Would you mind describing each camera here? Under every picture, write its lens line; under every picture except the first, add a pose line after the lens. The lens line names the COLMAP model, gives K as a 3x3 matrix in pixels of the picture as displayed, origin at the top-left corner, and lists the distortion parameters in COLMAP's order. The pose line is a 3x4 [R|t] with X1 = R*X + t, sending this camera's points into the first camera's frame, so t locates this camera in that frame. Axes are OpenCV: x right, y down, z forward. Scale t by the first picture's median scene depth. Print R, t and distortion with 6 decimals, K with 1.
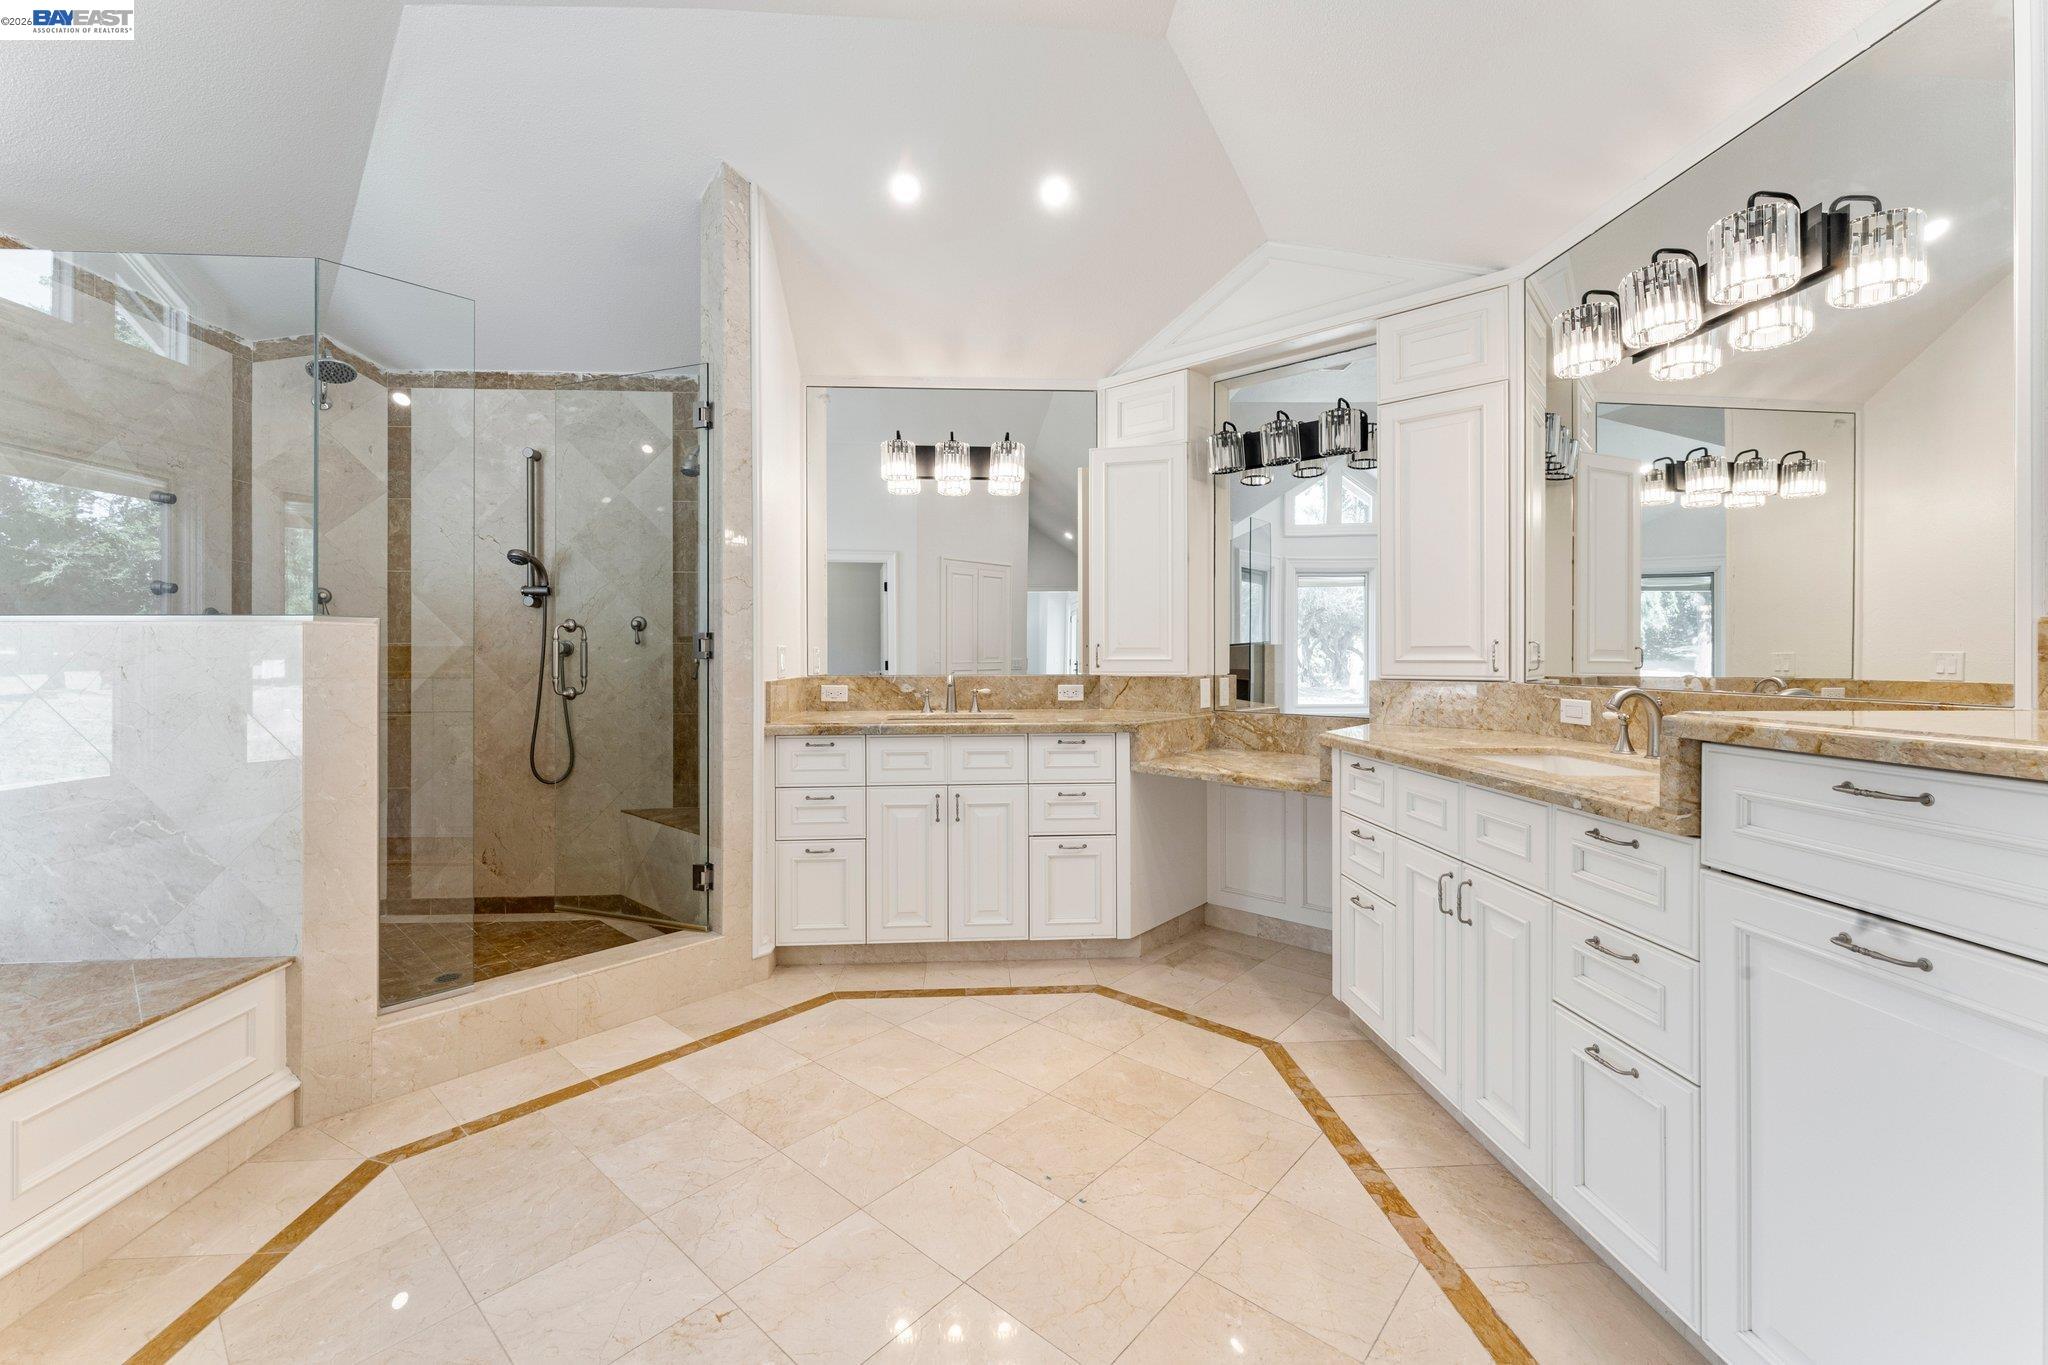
lens RADIAL K [[832.4, 0, 1002.4], [0, 832.4, 651.8], [0, 0, 1]] dist [-0.002720, 0.001199]
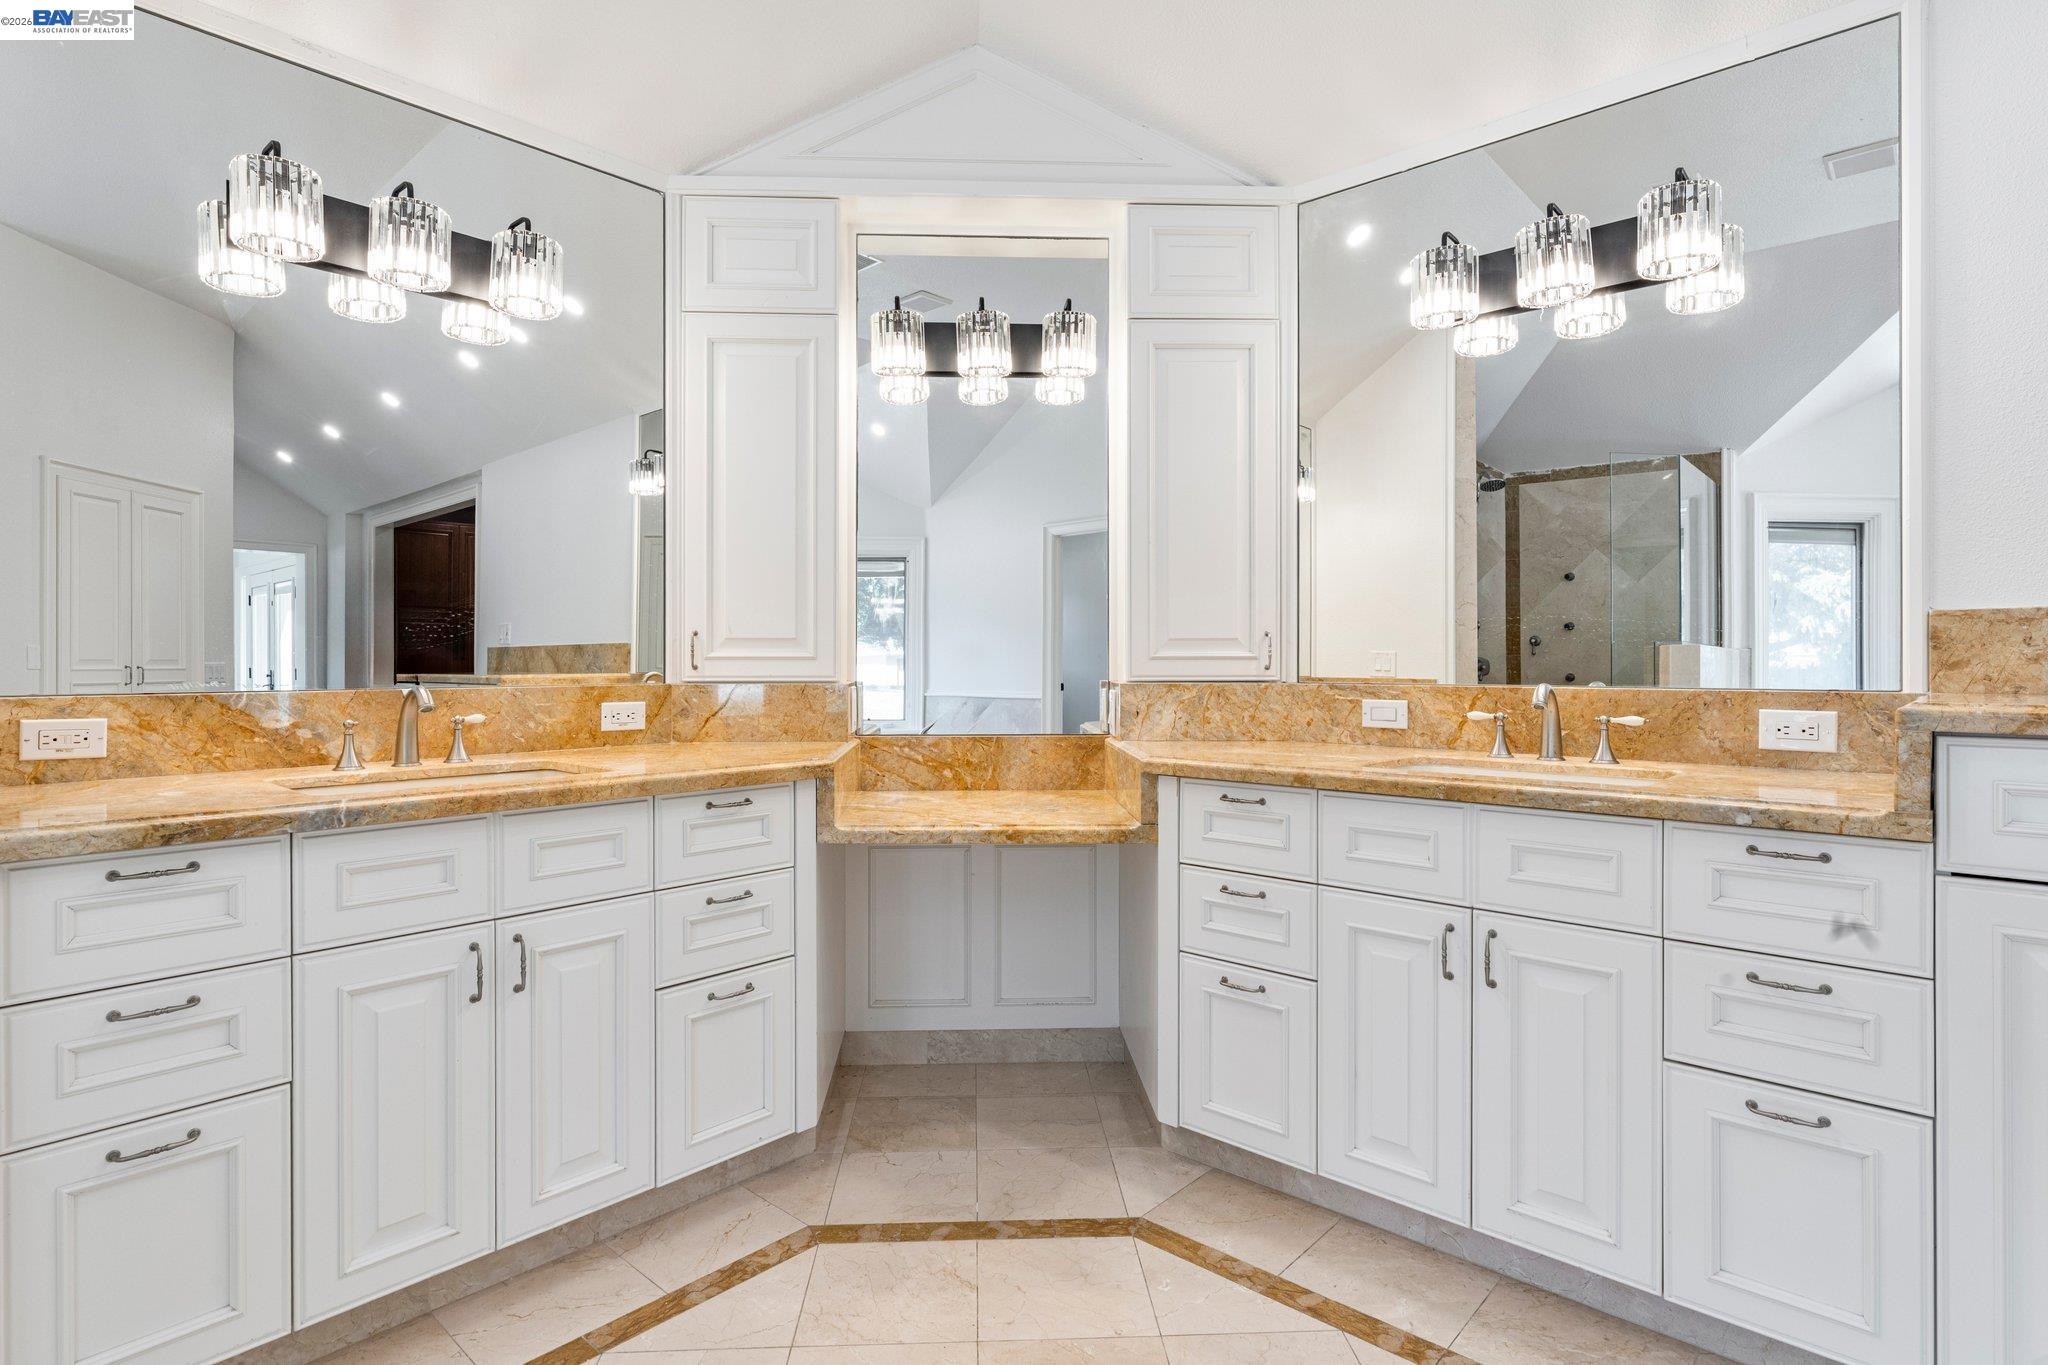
lens RADIAL K [[1059.1, 0, 996.6], [0, 1059.1, 658.6], [0, 0, 1]] dist [-0.003697, -0.001751]
pose [[0.709230, 0.001756, 0.704975, -0.299279], [-0.002624, 0.999997, 0.000150, 0.011838], [-0.704972, -0.001956, 0.709232, 0.391391]]
